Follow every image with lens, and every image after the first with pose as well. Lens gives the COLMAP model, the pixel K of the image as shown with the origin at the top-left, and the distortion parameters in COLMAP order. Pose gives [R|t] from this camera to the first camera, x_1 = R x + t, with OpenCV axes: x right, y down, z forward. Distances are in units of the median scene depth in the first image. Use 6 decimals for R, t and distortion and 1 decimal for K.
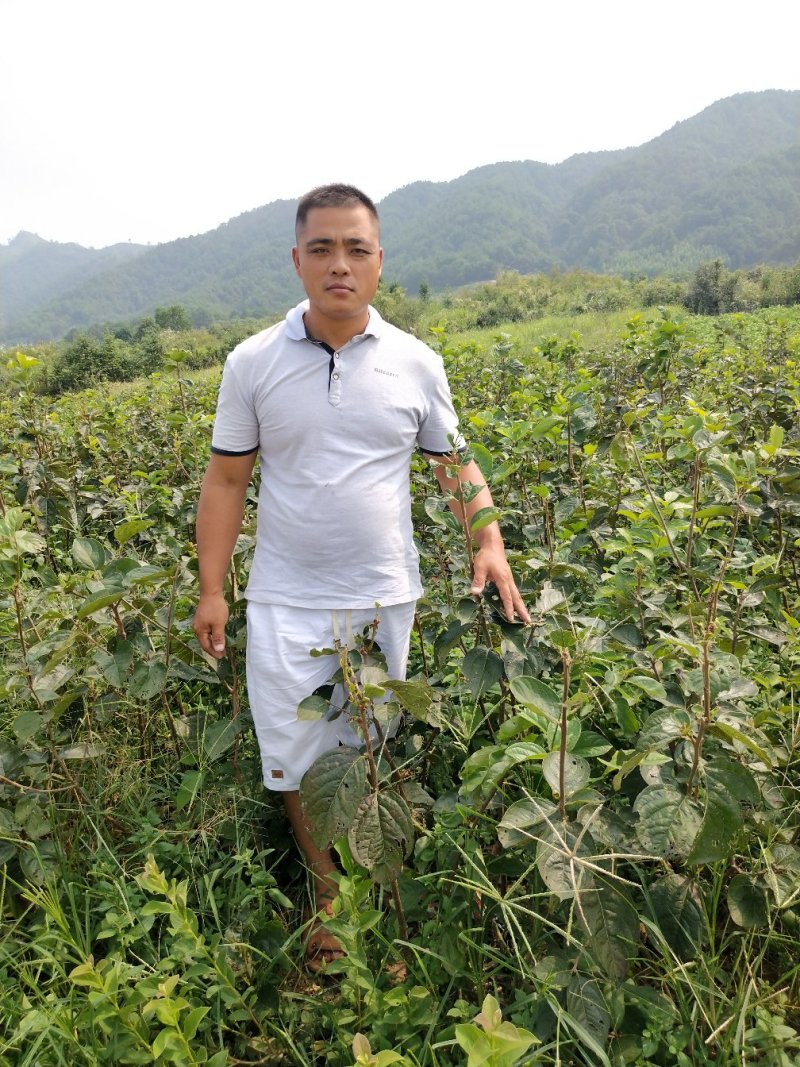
lens RADIAL K [[1164.5, 0, 400.0], [0, 1164.5, 533.5], [0, 0, 1]] dist [0.218899, -0.626058]
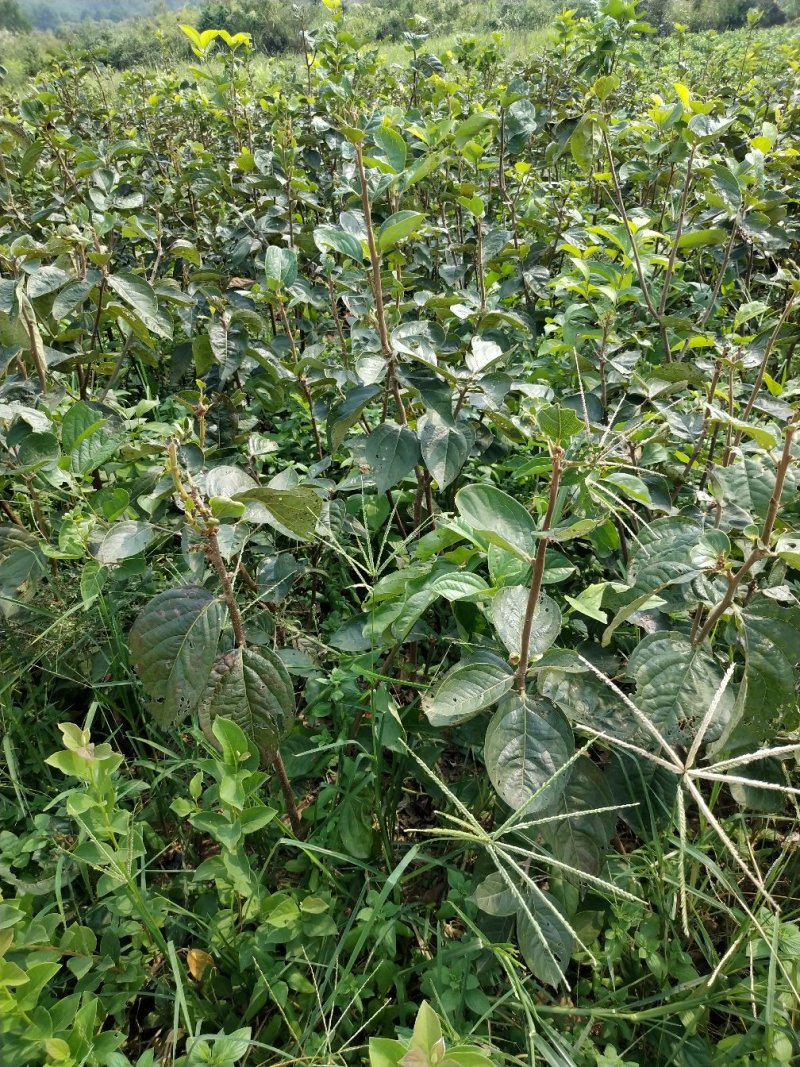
lens RADIAL K [[1164.5, 0, 400.0], [0, 1164.5, 533.5], [0, 0, 1]] dist [0.218899, -0.626058]
pose [[0.996161, -0.011983, 0.086717, 0.009052], [-0.005541, 0.979970, 0.199068, 0.016017], [-0.087365, -0.198785, 0.976141, 0.241196]]
